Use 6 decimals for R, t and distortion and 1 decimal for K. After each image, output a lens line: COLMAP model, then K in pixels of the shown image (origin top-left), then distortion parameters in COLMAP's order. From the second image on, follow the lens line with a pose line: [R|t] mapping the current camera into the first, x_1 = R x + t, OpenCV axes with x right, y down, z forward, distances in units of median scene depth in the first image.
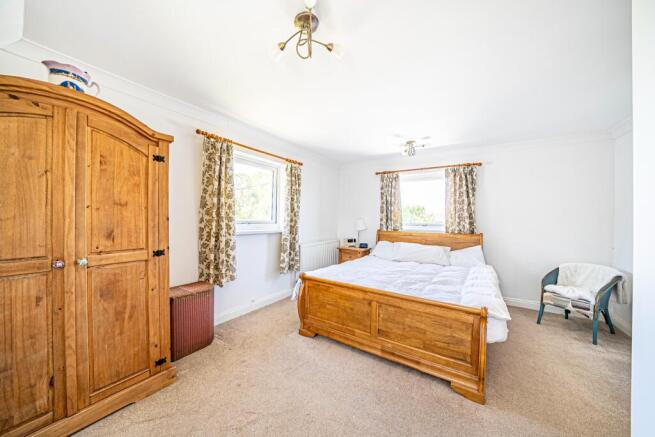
lens RADIAL K [[230.2, 0, 325.3], [0, 230.2, 220.0], [0, 0, 1]] dist [-0.001523, -0.000119]
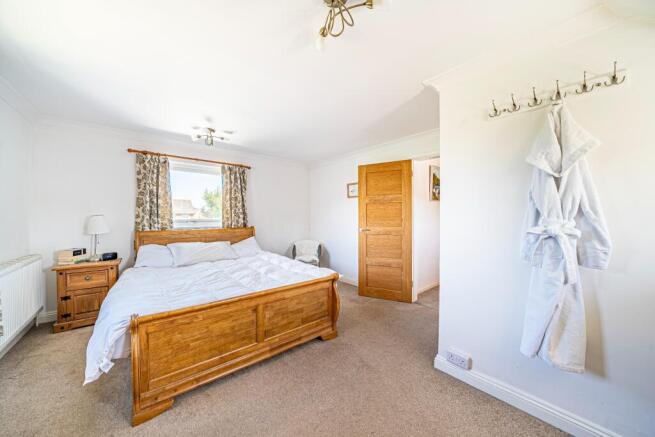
lens RADIAL K [[230.2, 0, 325.3], [0, 230.2, 220.0], [0, 0, 1]] dist [-0.001523, -0.000119]
pose [[0.287669, -0.031541, 0.957210, -0.366855], [0.007668, 0.999501, 0.030630, -0.008944], [-0.957699, -0.001472, 0.287767, 0.300373]]
